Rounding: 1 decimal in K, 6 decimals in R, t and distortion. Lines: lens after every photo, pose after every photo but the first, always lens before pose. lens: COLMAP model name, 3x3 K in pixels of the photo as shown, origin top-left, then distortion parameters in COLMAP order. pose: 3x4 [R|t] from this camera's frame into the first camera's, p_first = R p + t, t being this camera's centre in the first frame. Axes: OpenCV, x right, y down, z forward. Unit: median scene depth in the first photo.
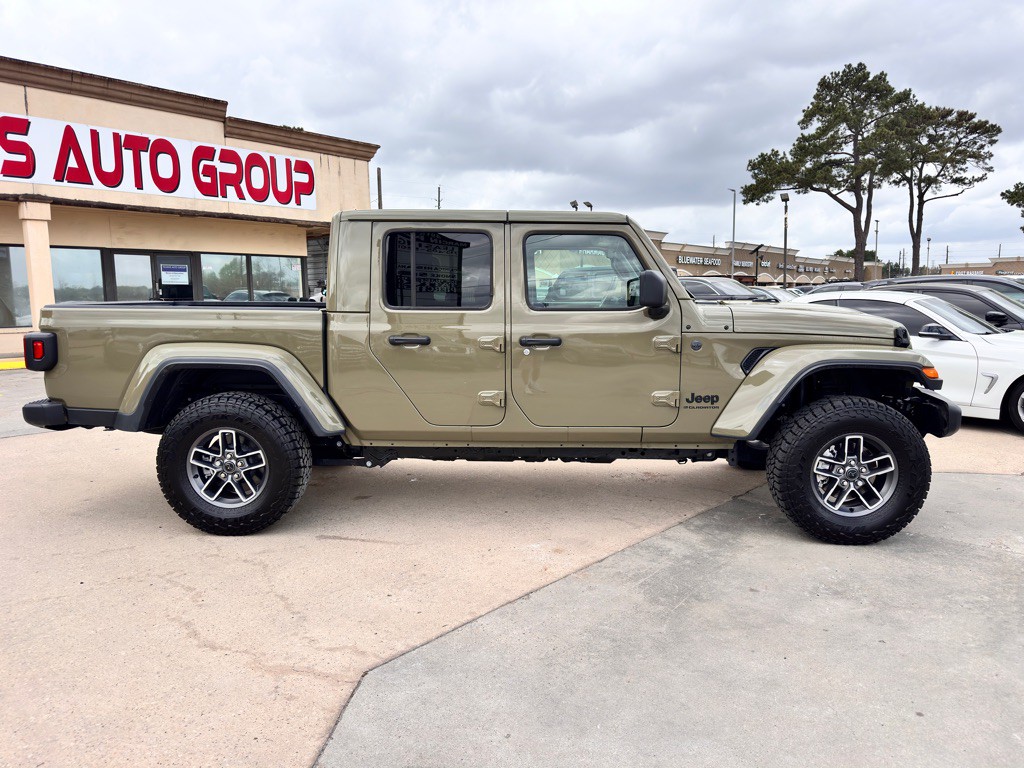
lens RADIAL K [[726.1, 0, 516.5], [0, 726.1, 386.7], [0, 0, 1]] dist [0.030586, -0.032514]
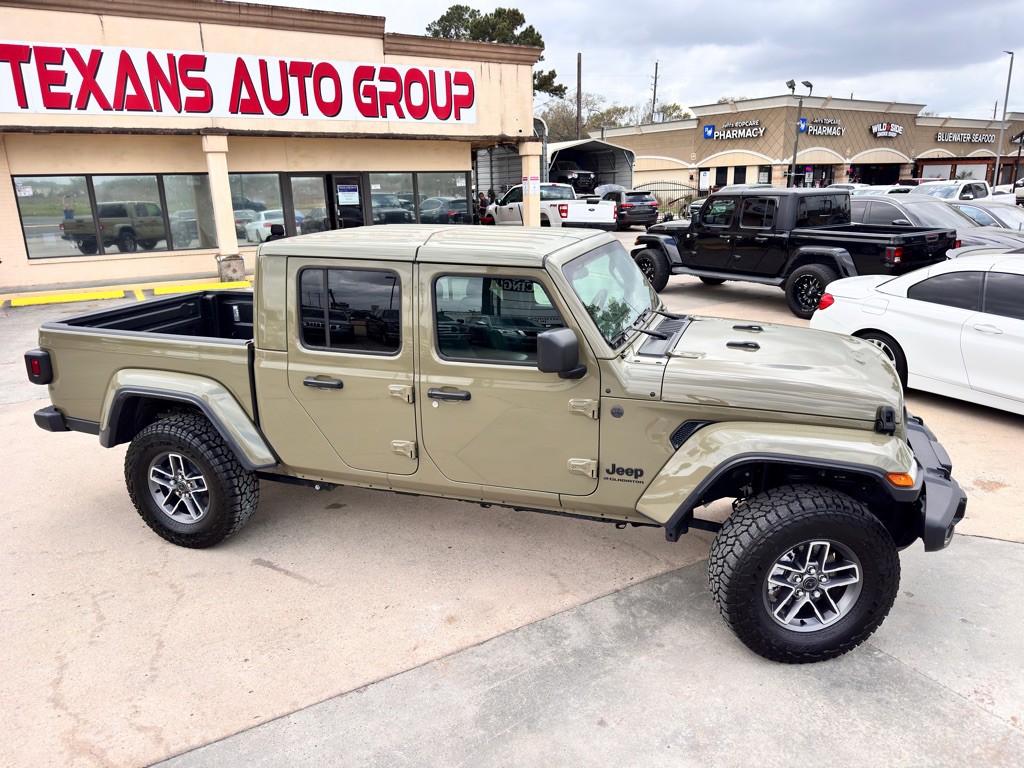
lens RADIAL K [[726.1, 0, 516.8], [0, 726.1, 390.1], [0, 0, 1]] dist [0.030586, -0.032514]
pose [[0.955842, 0.069346, -0.285582, 0.101409], [-0.023497, 0.986684, 0.160945, -0.058392], [0.292940, -0.147128, 0.944743, 0.043579]]
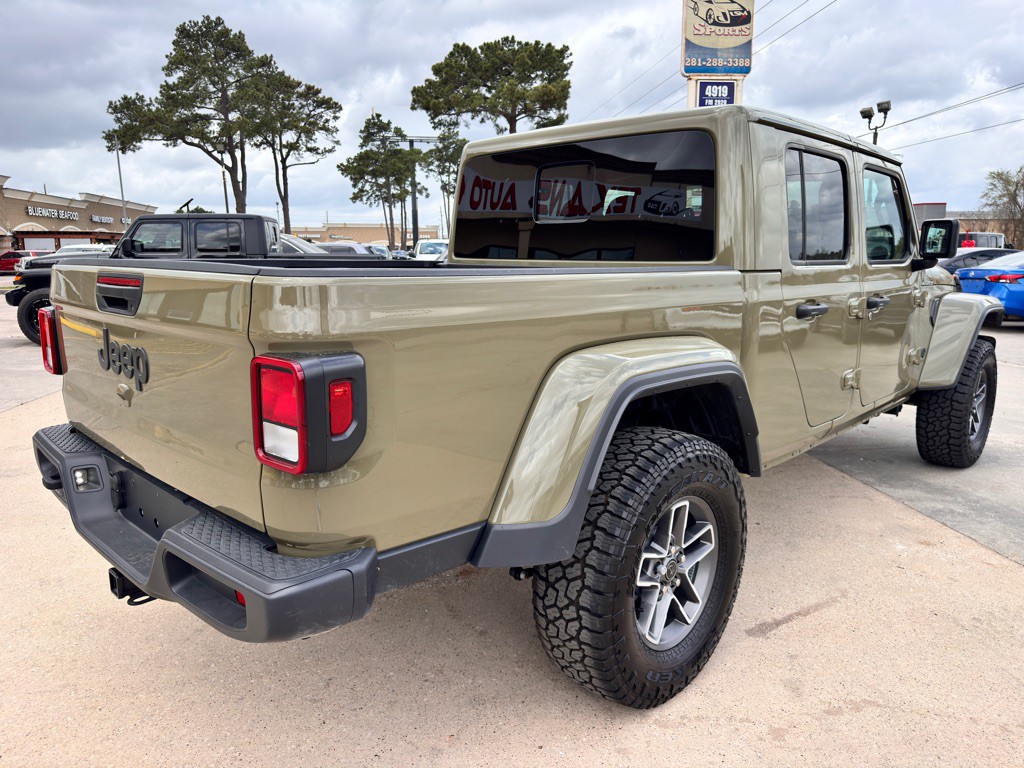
lens RADIAL K [[726.1, 0, 517.2], [0, 726.1, 385.7], [0, 0, 1]] dist [0.030586, -0.032514]
pose [[0.667142, -0.134649, 0.732661, -0.232836], [0.096222, 0.990865, 0.094485, -0.024622], [-0.738690, 0.007463, 0.674004, 0.198247]]
